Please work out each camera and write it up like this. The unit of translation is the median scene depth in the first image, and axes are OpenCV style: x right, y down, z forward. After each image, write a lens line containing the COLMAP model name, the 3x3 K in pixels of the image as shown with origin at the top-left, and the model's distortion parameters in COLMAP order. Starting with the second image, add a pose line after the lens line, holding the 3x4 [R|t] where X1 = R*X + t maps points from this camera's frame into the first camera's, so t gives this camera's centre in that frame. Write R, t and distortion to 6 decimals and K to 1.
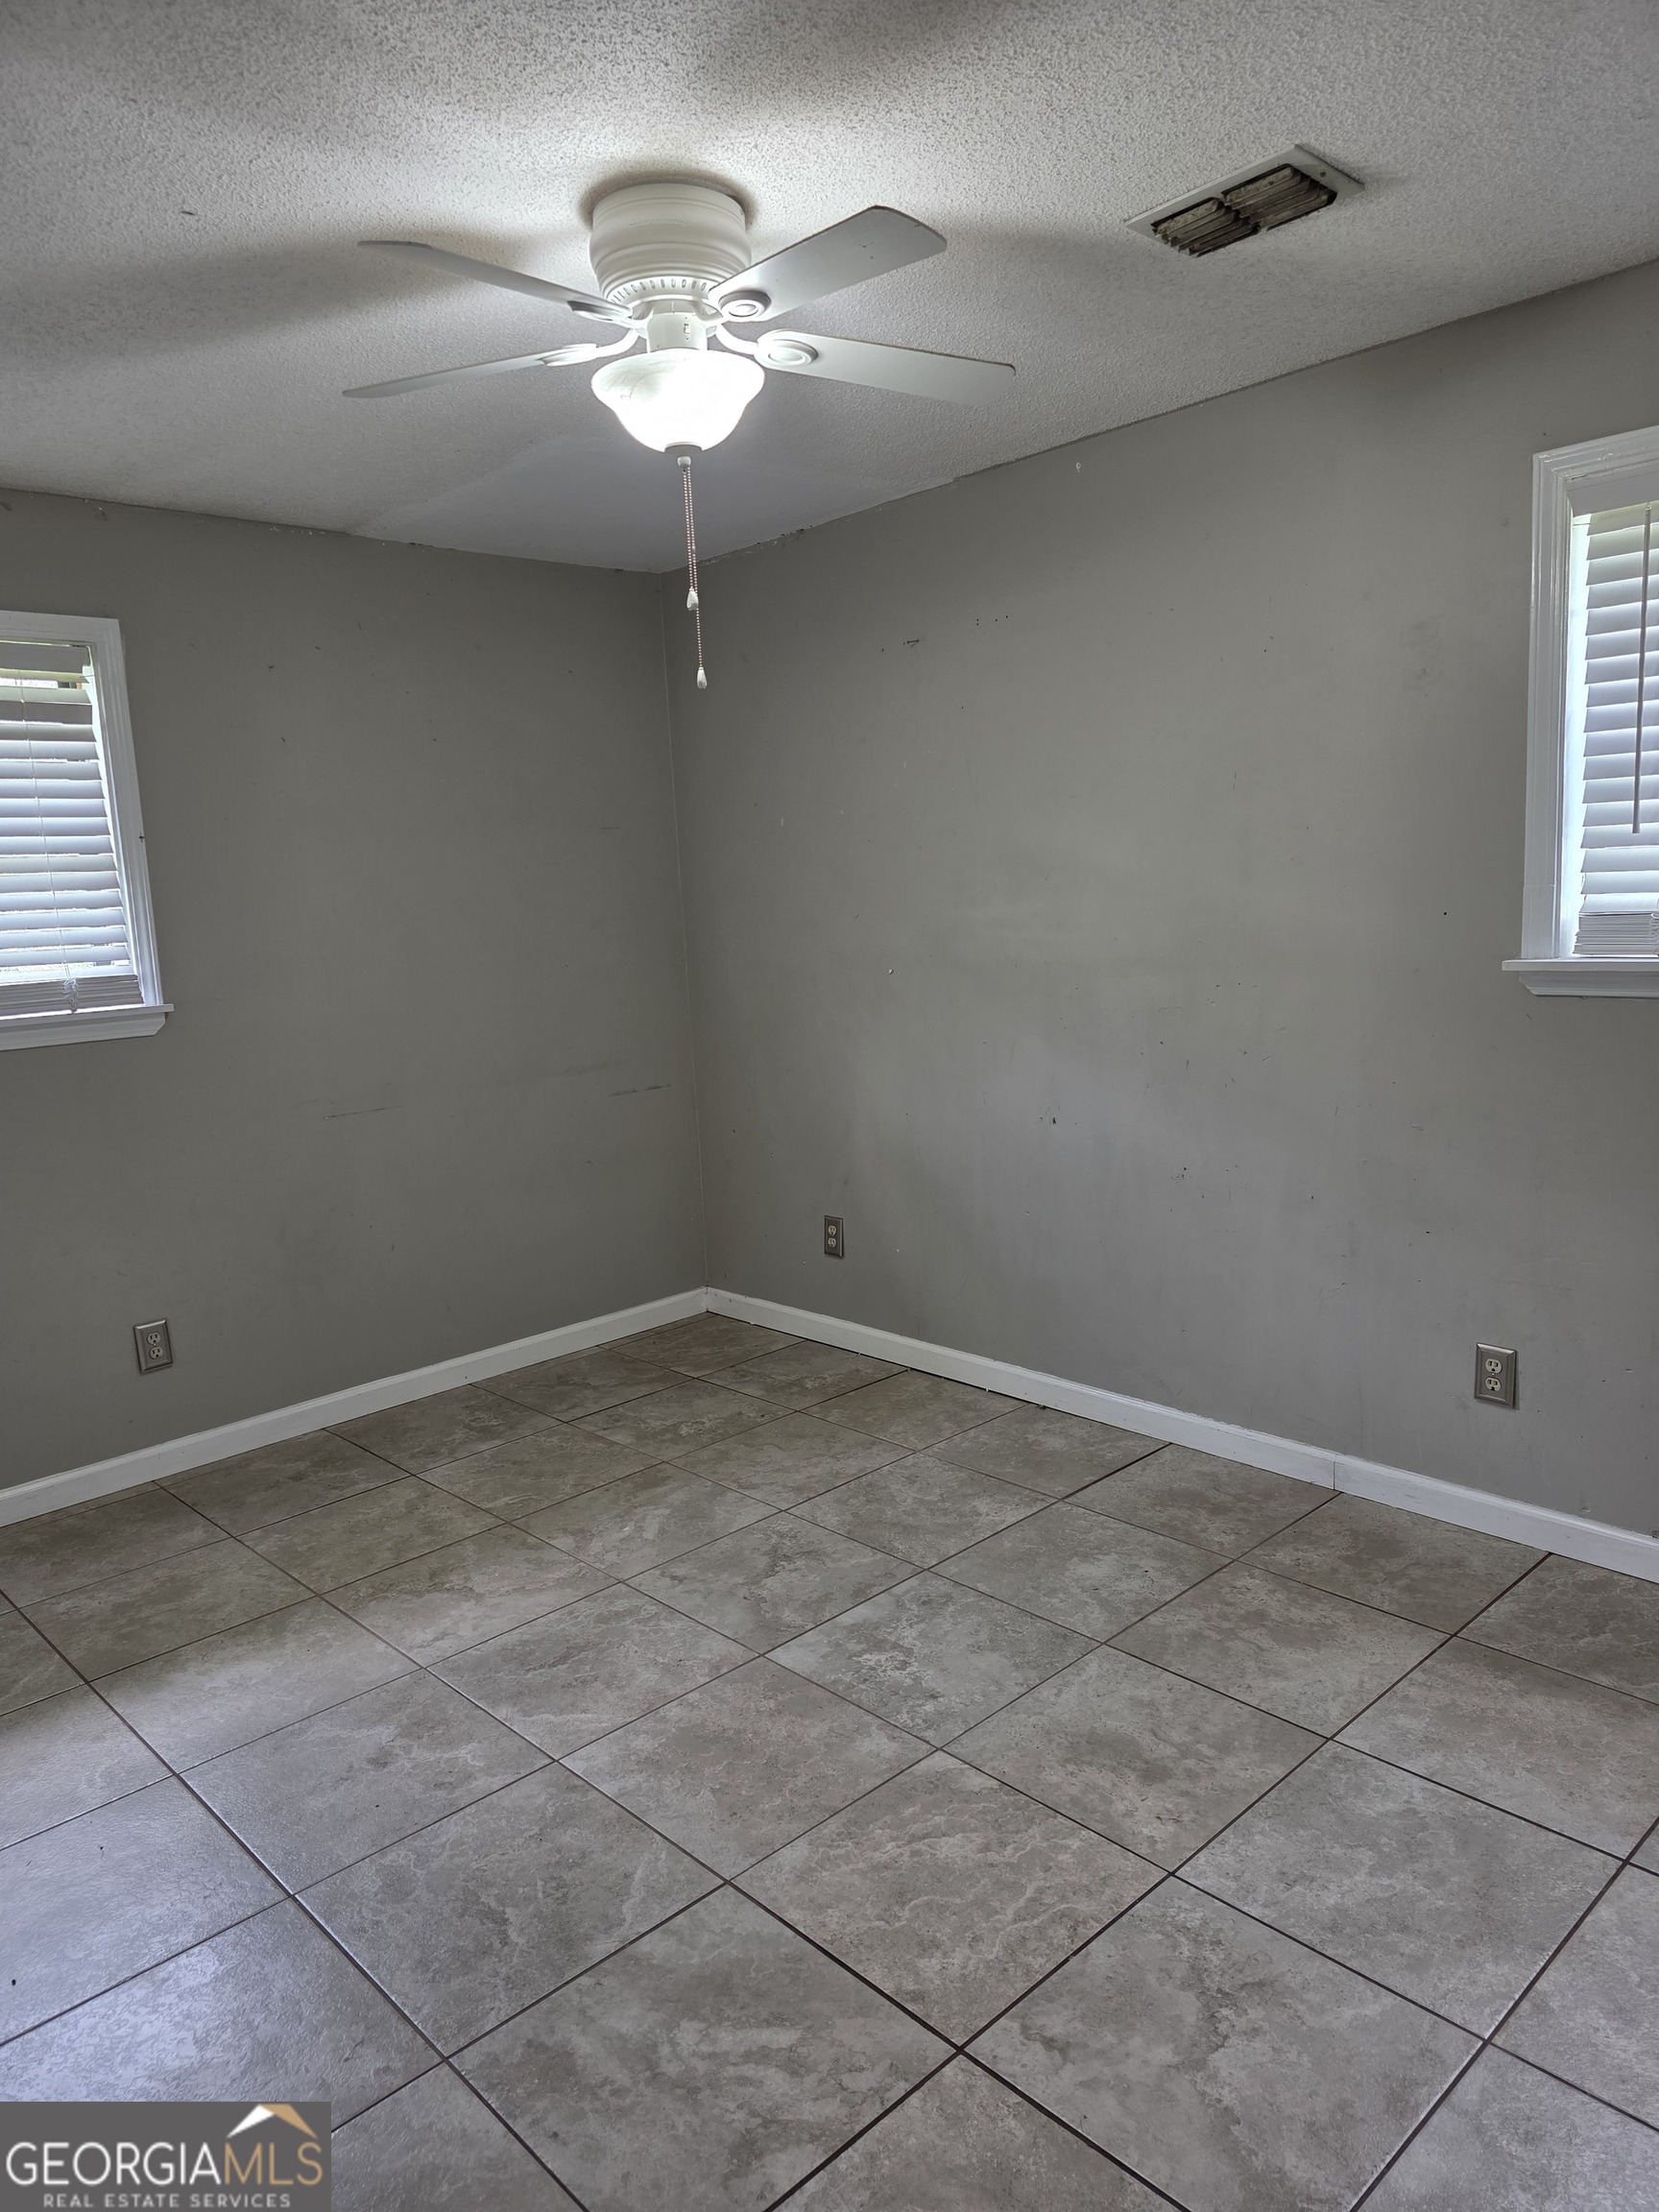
lens RADIAL K [[1497.5, 0, 727.1], [0, 1497.5, 1098.4], [0, 0, 1]] dist [0.035110, -0.060976]
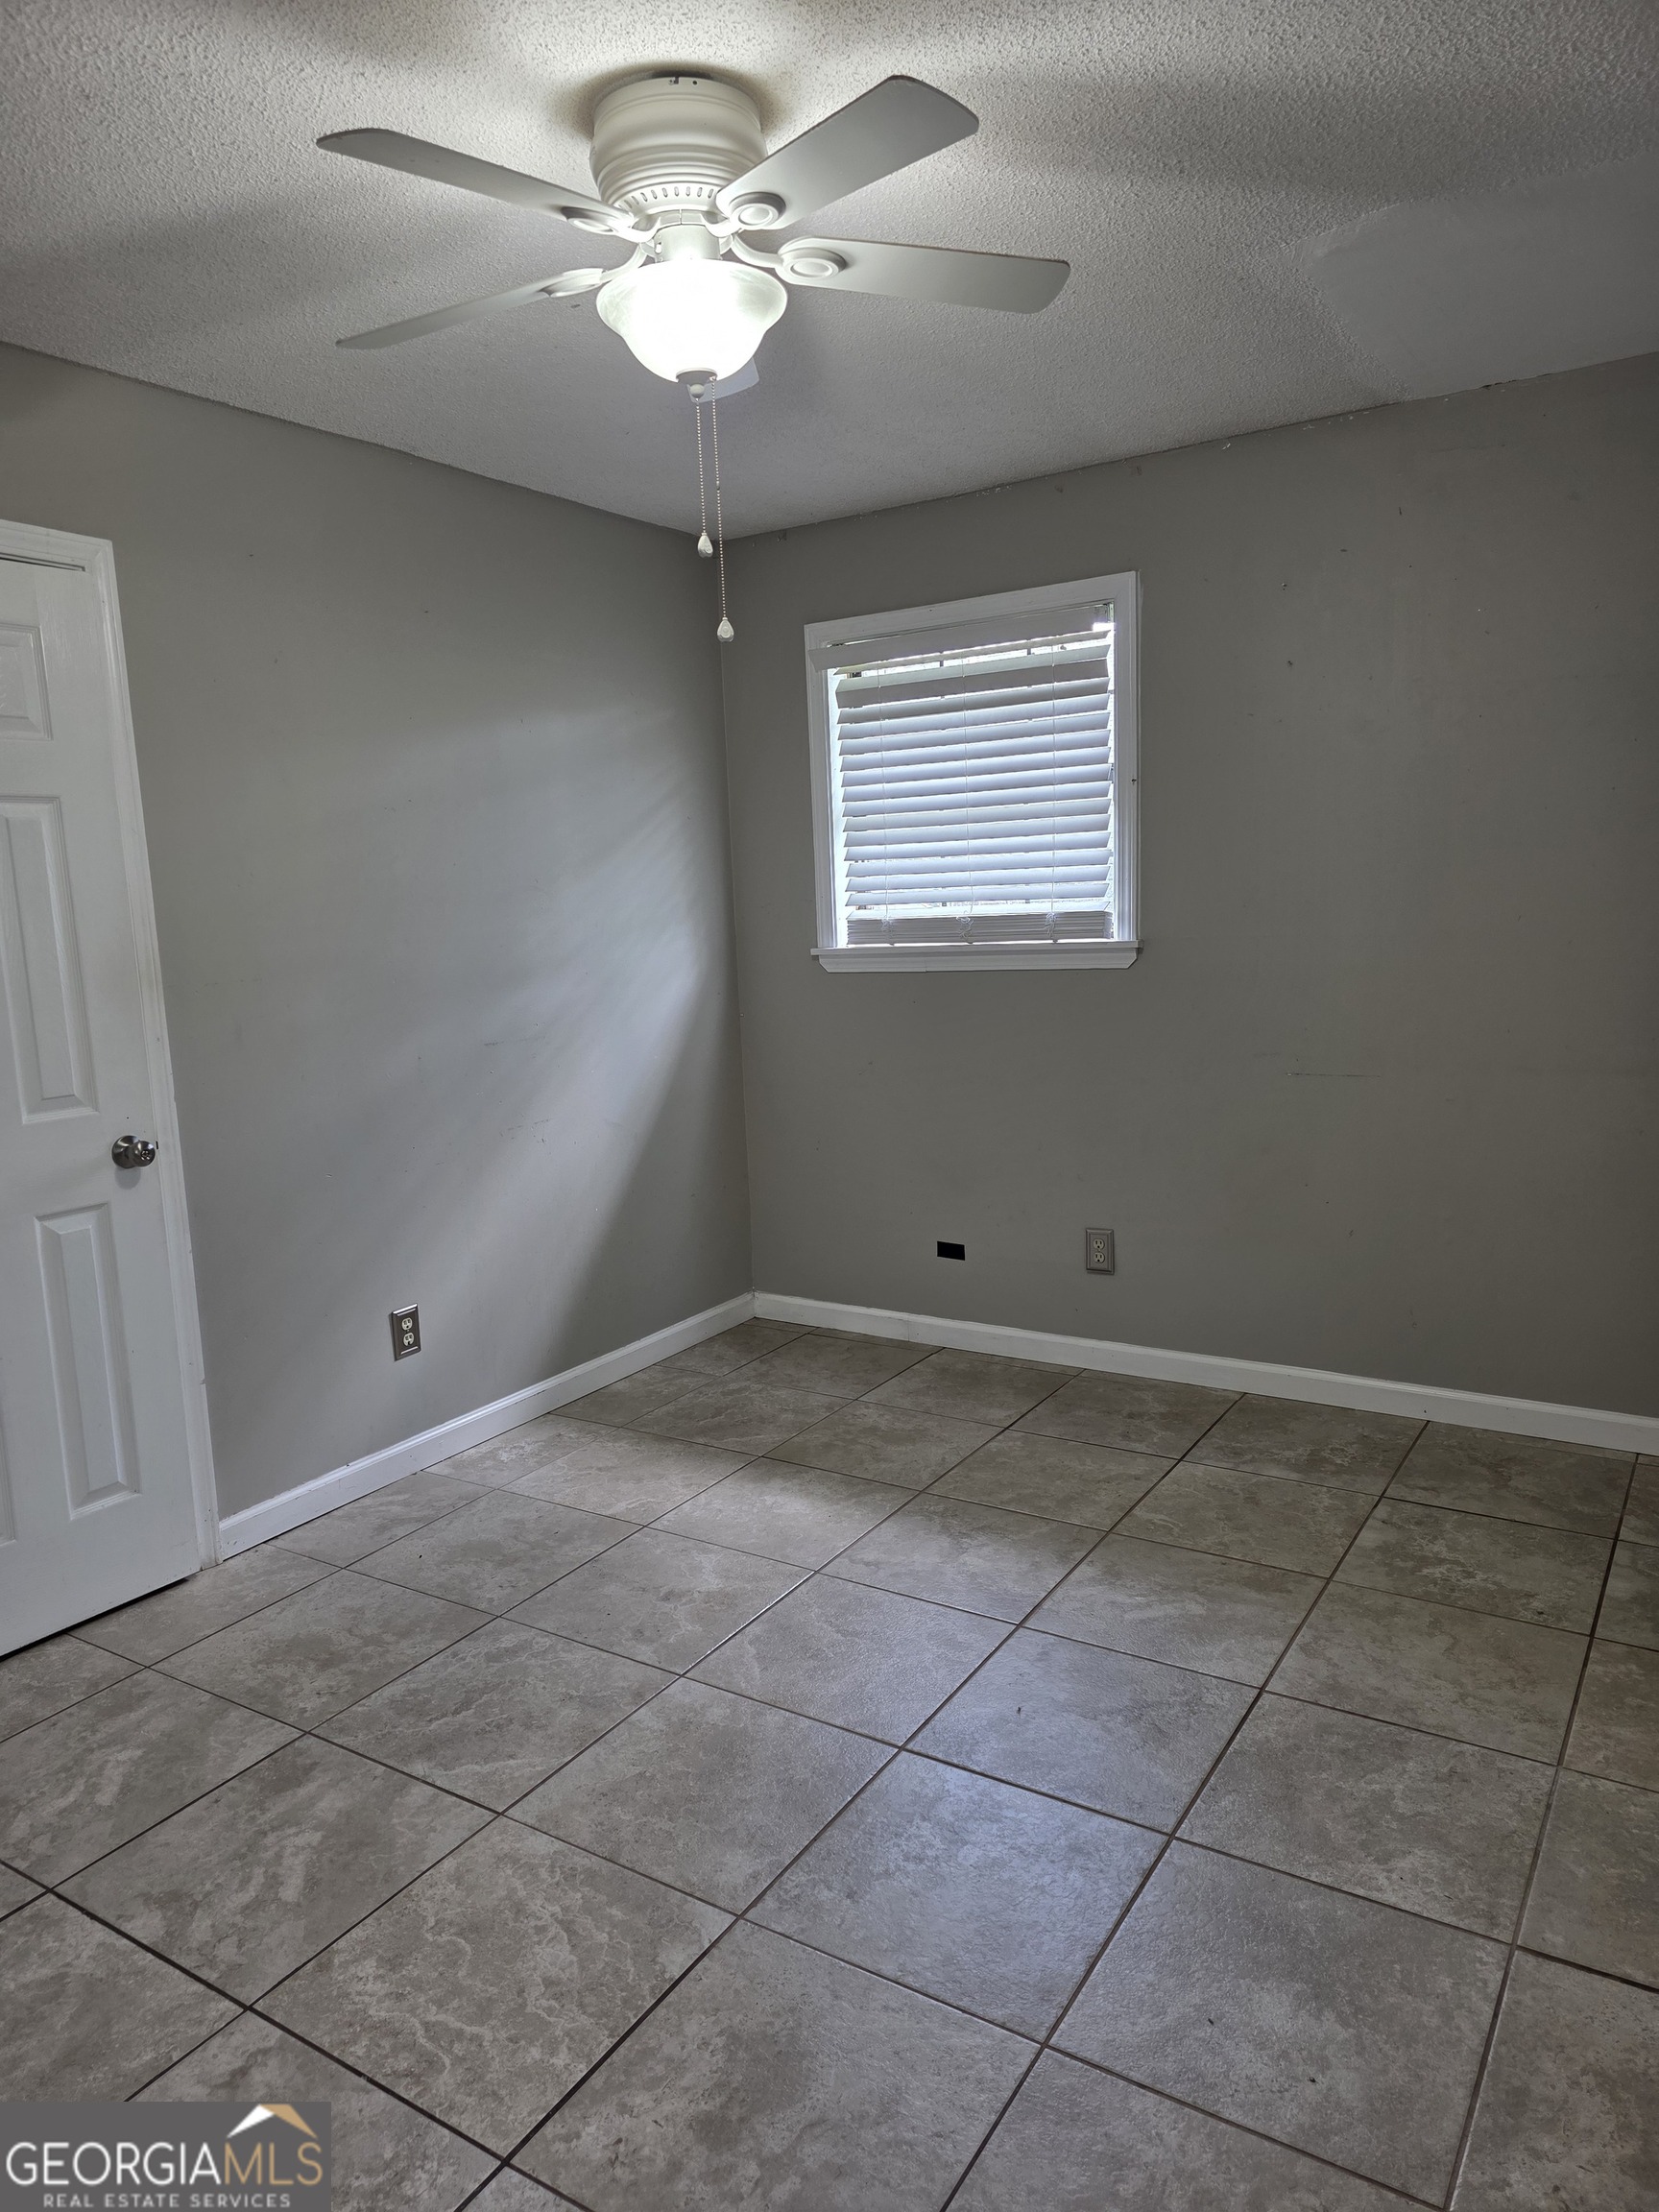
lens RADIAL K [[1413.2, 0, 829.5], [0, 1413.2, 1106.0], [0, 0, 1]] dist [0.036884, -0.039233]
pose [[0.293213, 0.196265, -0.935685, 0.593561], [-0.109748, 0.979141, 0.170989, -0.110610], [0.949727, 0.052554, 0.308637, 0.571486]]
